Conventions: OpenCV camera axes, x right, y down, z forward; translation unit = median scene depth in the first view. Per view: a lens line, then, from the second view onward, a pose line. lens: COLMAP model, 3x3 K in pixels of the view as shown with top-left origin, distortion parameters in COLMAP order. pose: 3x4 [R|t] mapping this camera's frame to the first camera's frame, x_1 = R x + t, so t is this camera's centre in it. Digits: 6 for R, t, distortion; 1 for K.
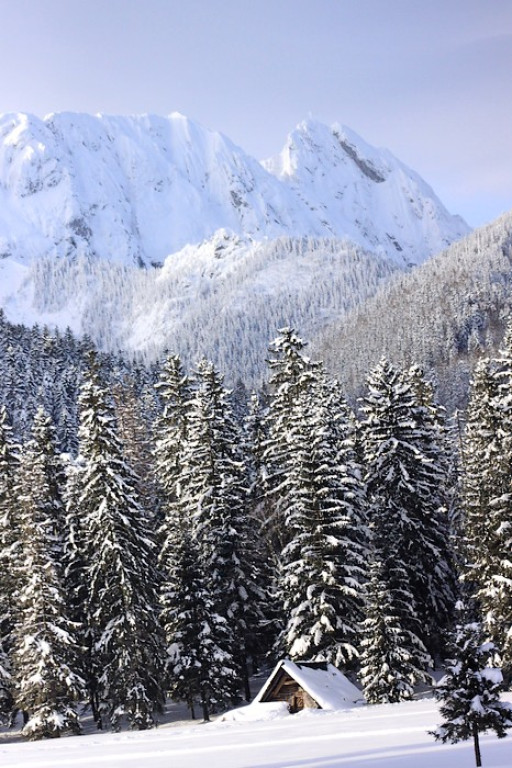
lens RADIAL K [[2588.2, 0, 256.6], [0, 2588.2, 383.8], [0, 0, 1]] dist [-0.159045, 0.000000]
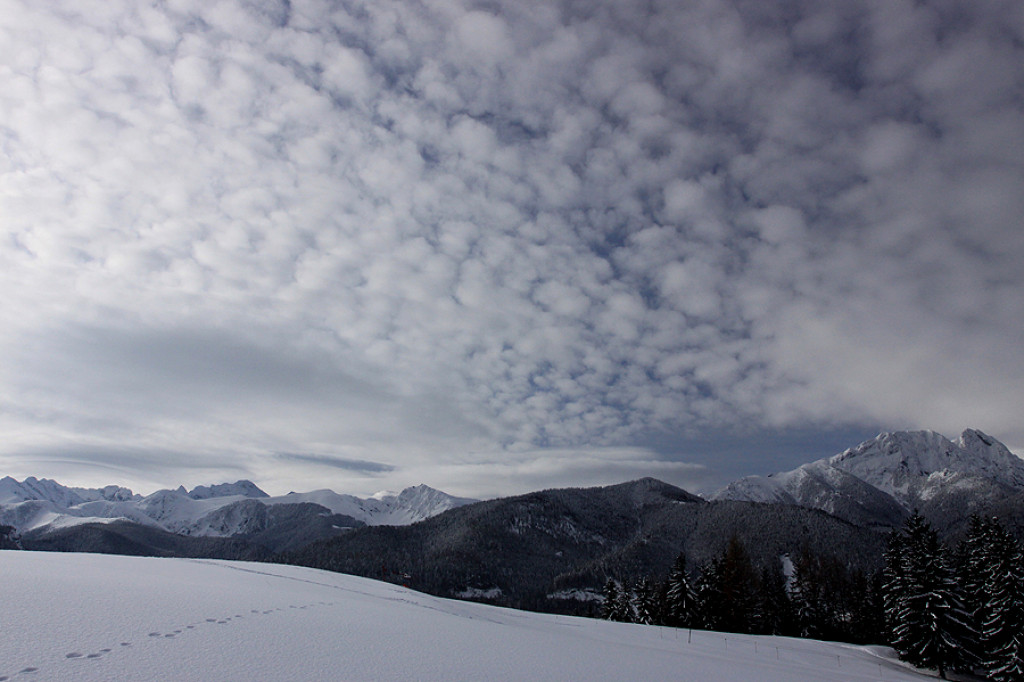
lens RADIAL K [[808.3, 0, 506.6], [0, 808.3, 348.8], [0, 0, 1]] dist [-0.095538, 0.068575]
pose [[0.878811, -0.039336, -0.475545, -0.020548], [-0.024841, 0.991474, -0.127918, -0.062902], [0.476522, 0.124229, 0.870341, -0.345232]]
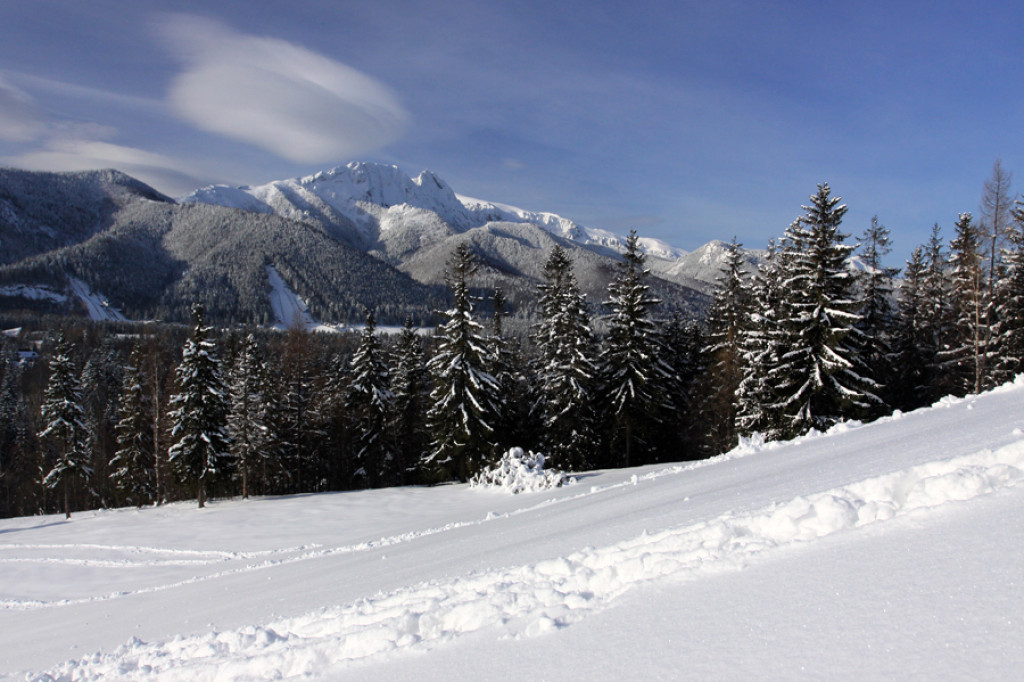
lens RADIAL K [[808.3, 0, 512.6], [0, 808.3, 347.0], [0, 0, 1]] dist [-0.095538, 0.068575]
pose [[0.973178, 0.137315, 0.184576, -0.047608], [-0.166205, 0.974397, 0.151413, -0.052821], [-0.159059, -0.178029, 0.971085, -0.313353]]
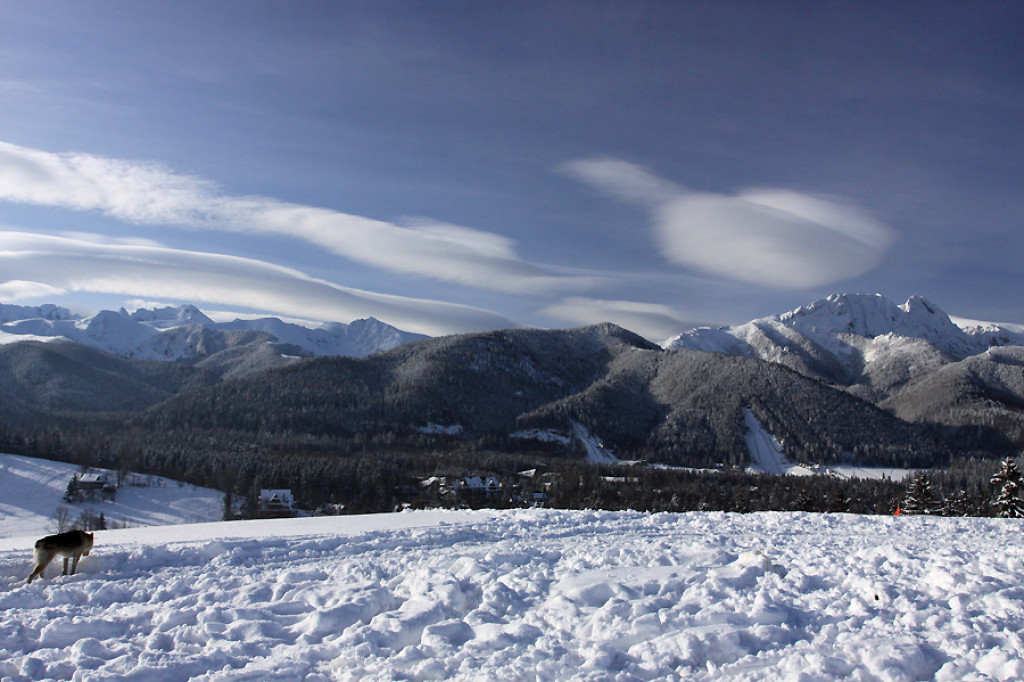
lens RADIAL K [[808.3, 0, 510.0], [0, 808.3, 344.7], [0, 0, 1]] dist [-0.095538, 0.068575]
pose [[0.907470, 0.098745, -0.408348, -0.041005], [-0.081208, 0.994883, 0.060112, -0.059849], [0.412194, -0.021389, 0.910845, -0.330720]]
